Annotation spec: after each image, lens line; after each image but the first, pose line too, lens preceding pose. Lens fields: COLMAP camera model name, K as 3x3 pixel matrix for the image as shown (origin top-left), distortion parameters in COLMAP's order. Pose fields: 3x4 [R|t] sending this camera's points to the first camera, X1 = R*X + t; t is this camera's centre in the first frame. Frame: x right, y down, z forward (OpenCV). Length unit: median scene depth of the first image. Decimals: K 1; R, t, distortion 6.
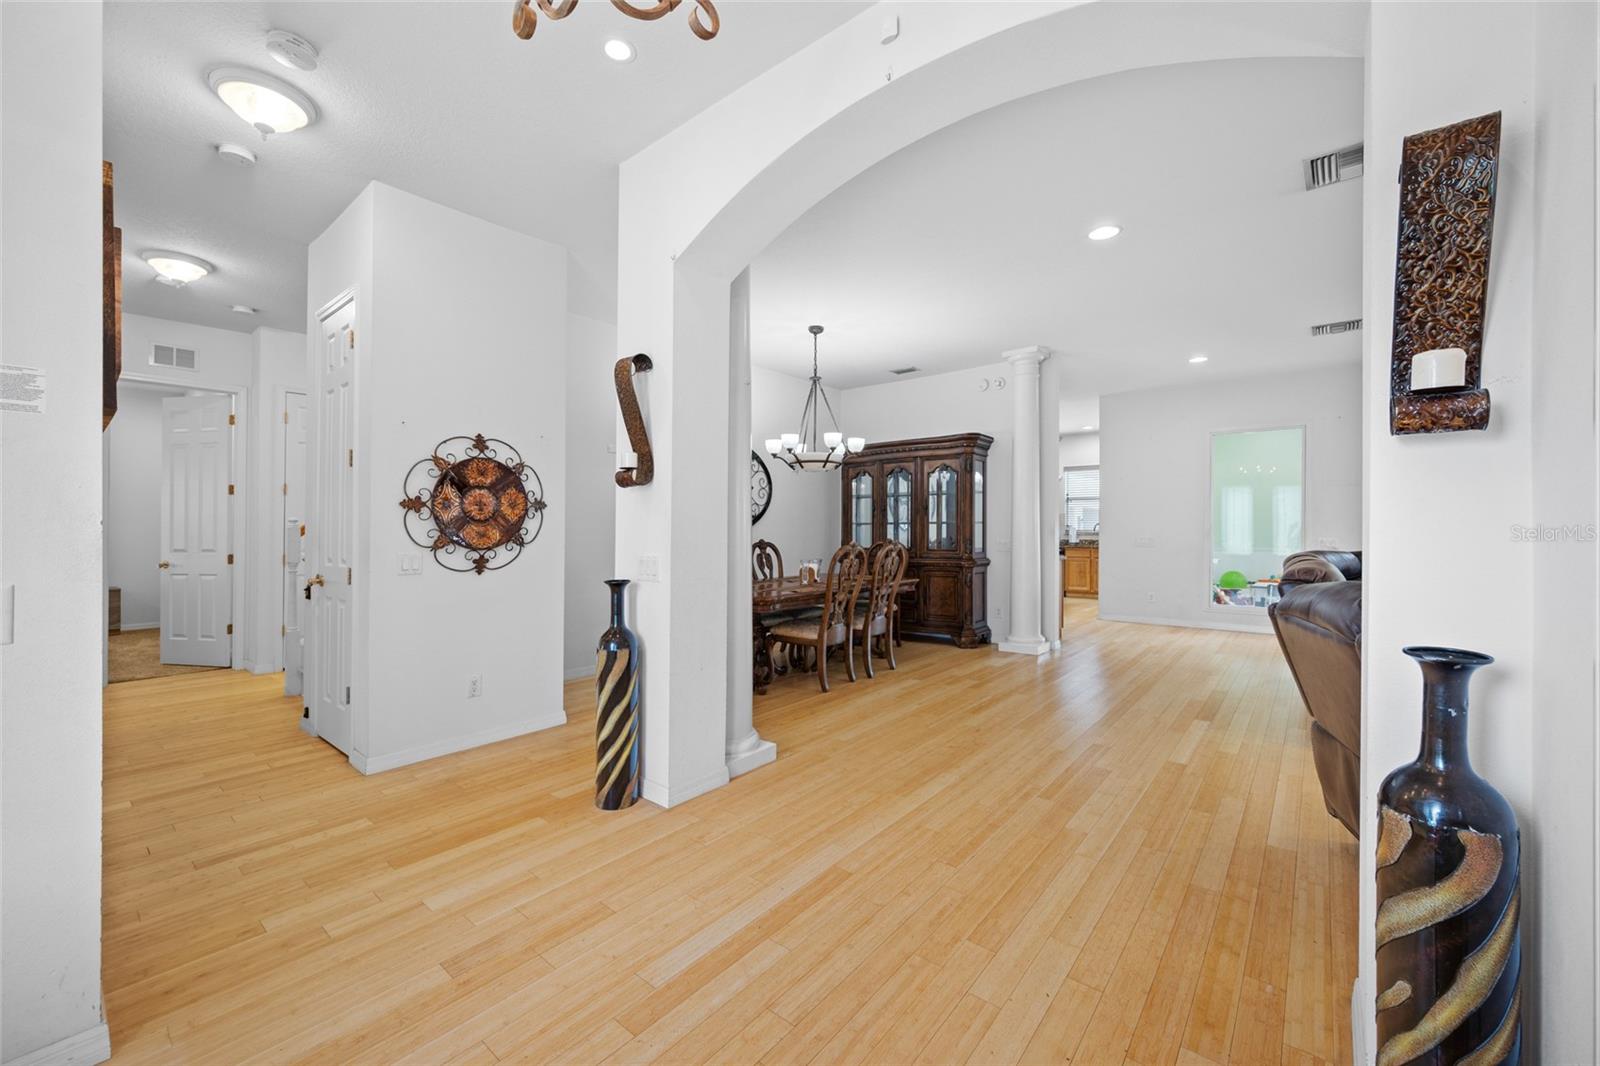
lens RADIAL K [[632.8, 0, 800.0], [0, 632.8, 533.0], [0, 0, 1]] dist [0.007192, -0.000124]
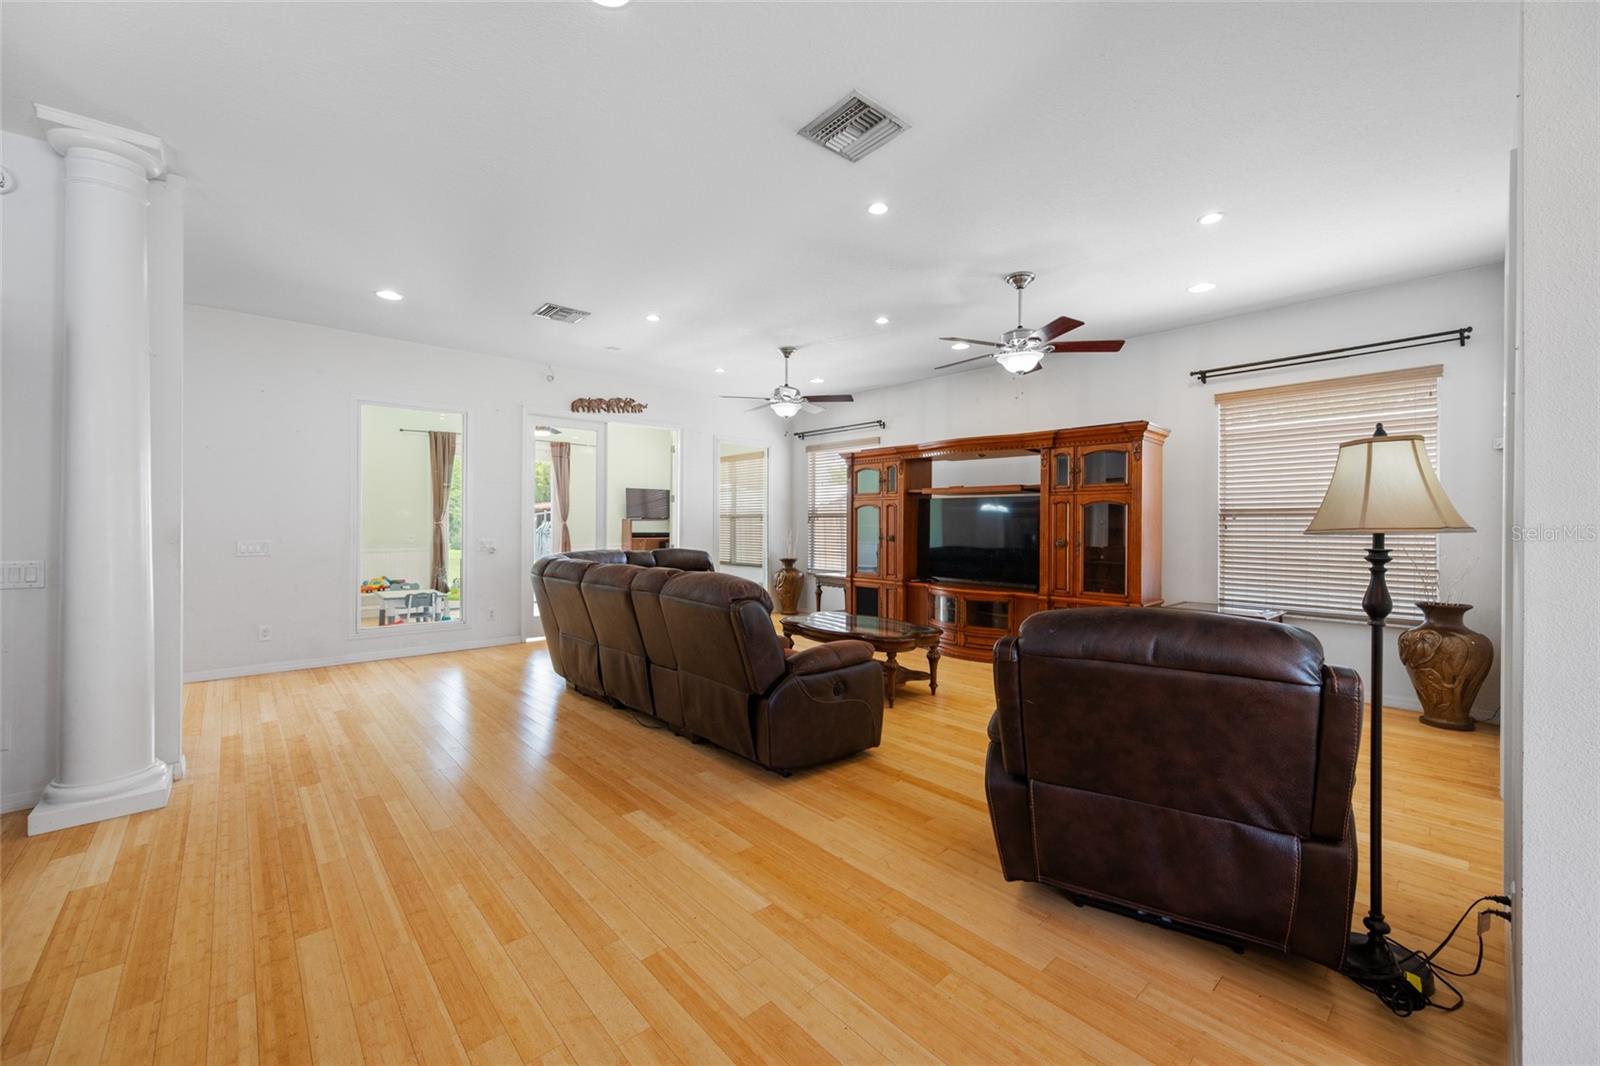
lens RADIAL K [[626.3, 0, 790.2], [0, 626.3, 529.9], [0, 0, 1]] dist [0.000694, 0.000073]
pose [[0.150544, -0.006831, 0.988580, -0.011794], [0.002241, 0.999976, 0.006568, -0.013149], [-0.988601, 0.001226, 0.150556, 0.510863]]
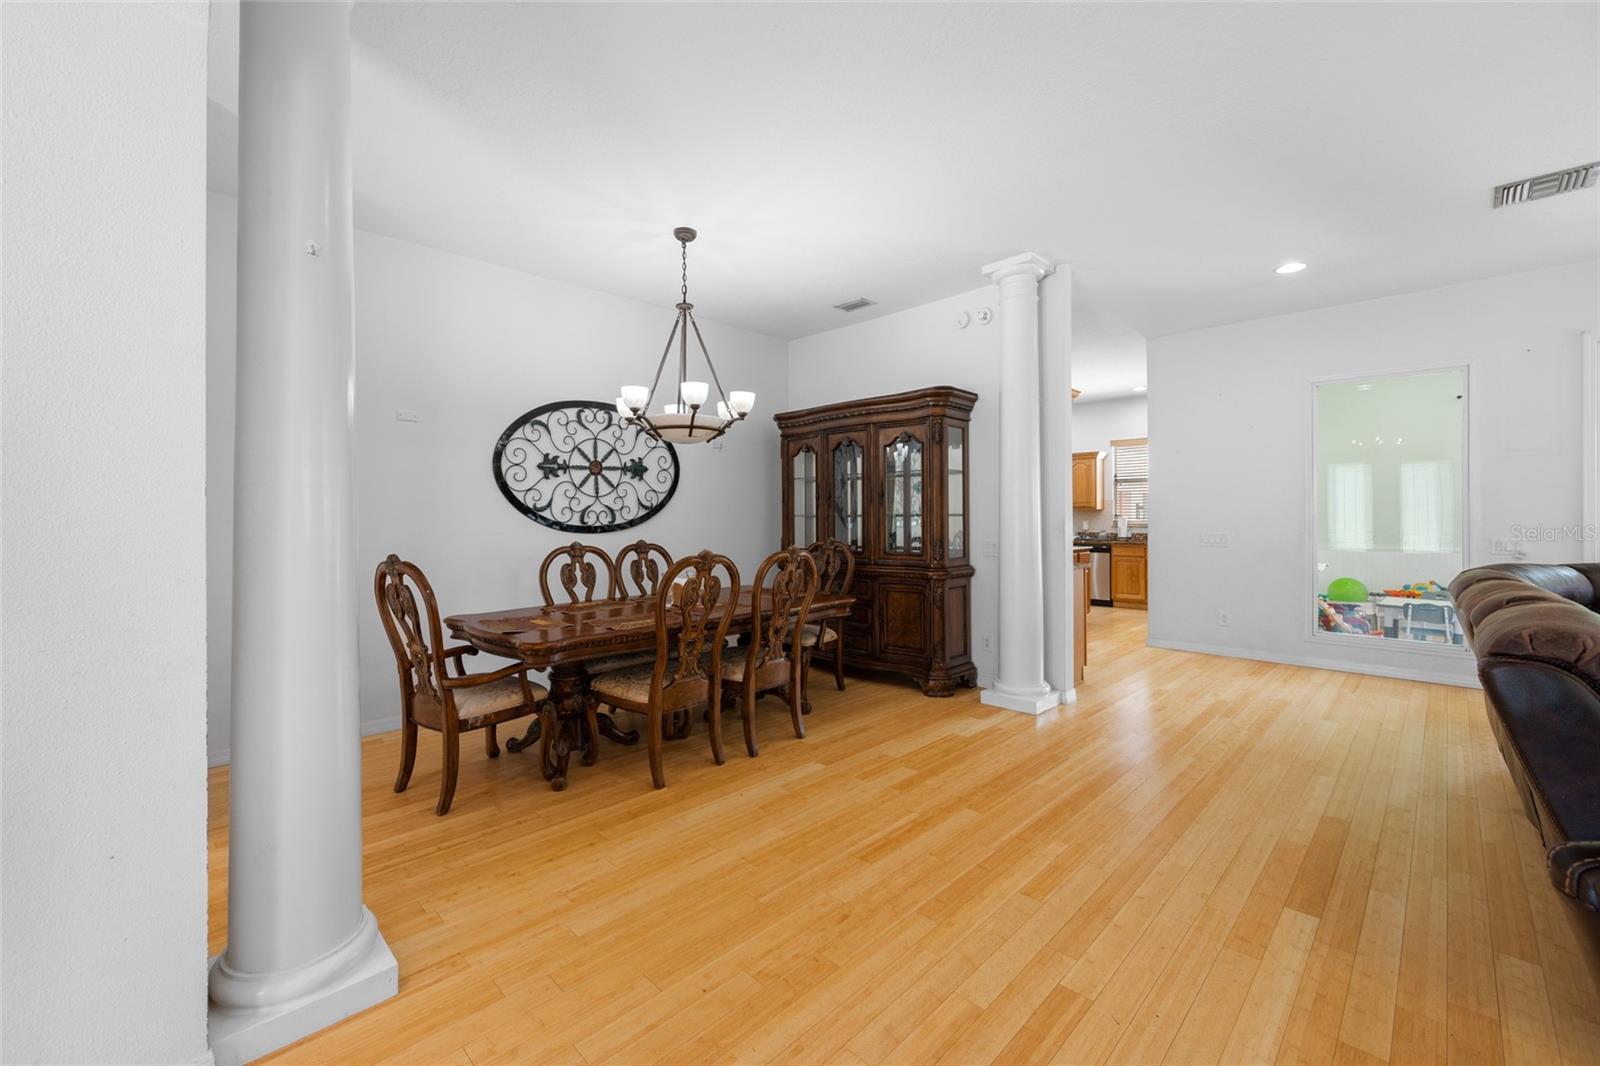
lens RADIAL K [[651.8, 0, 779.1], [0, 651.8, 512.9], [0, 0, 1]] dist [0.000885, -0.000010]
pose [[0.993842, -0.003092, -0.110768, 0.195315], [0.001959, 0.999945, -0.010331, -0.013982], [0.110794, 0.010050, 0.993793, 0.304805]]
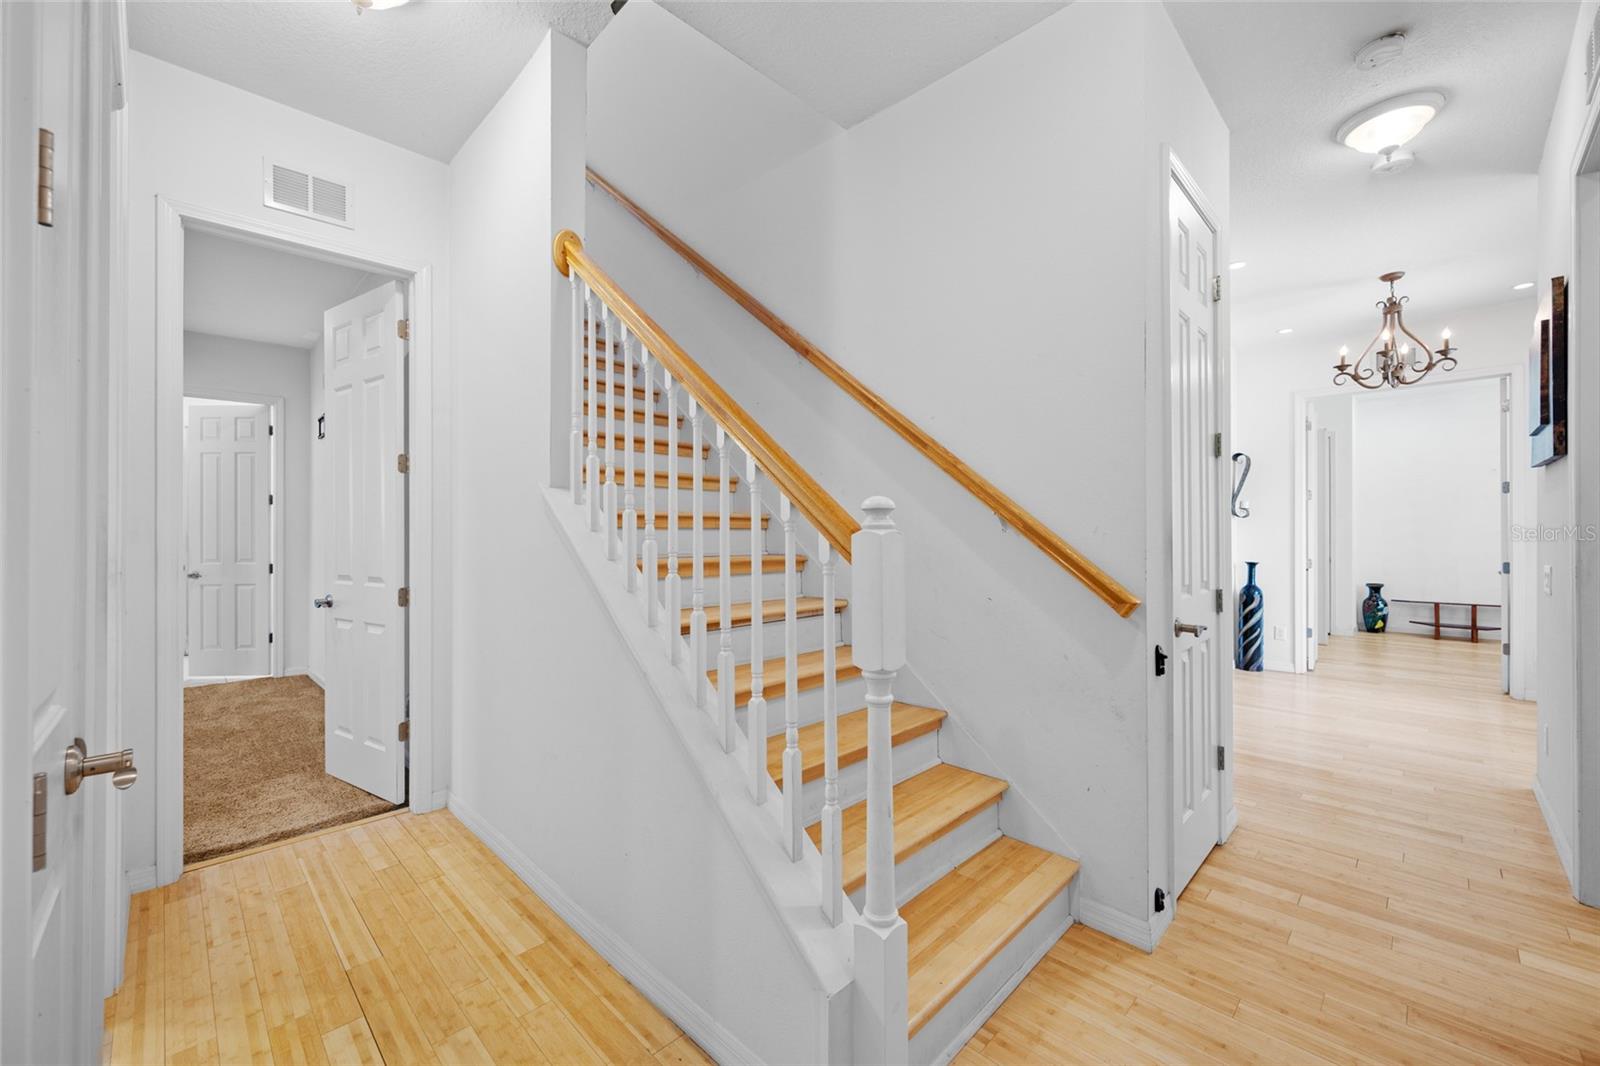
lens RADIAL K [[640.0, 0, 800.0], [0, 640.0, 533.0], [0, 0, 1]] dist [-0.000352, 0.000085]
pose [[0.091263, 0.008497, 0.995791, -0.893851], [0.008270, 0.999923, -0.009290, -0.004322], [-0.995792, 0.009083, 0.091186, 0.841551]]
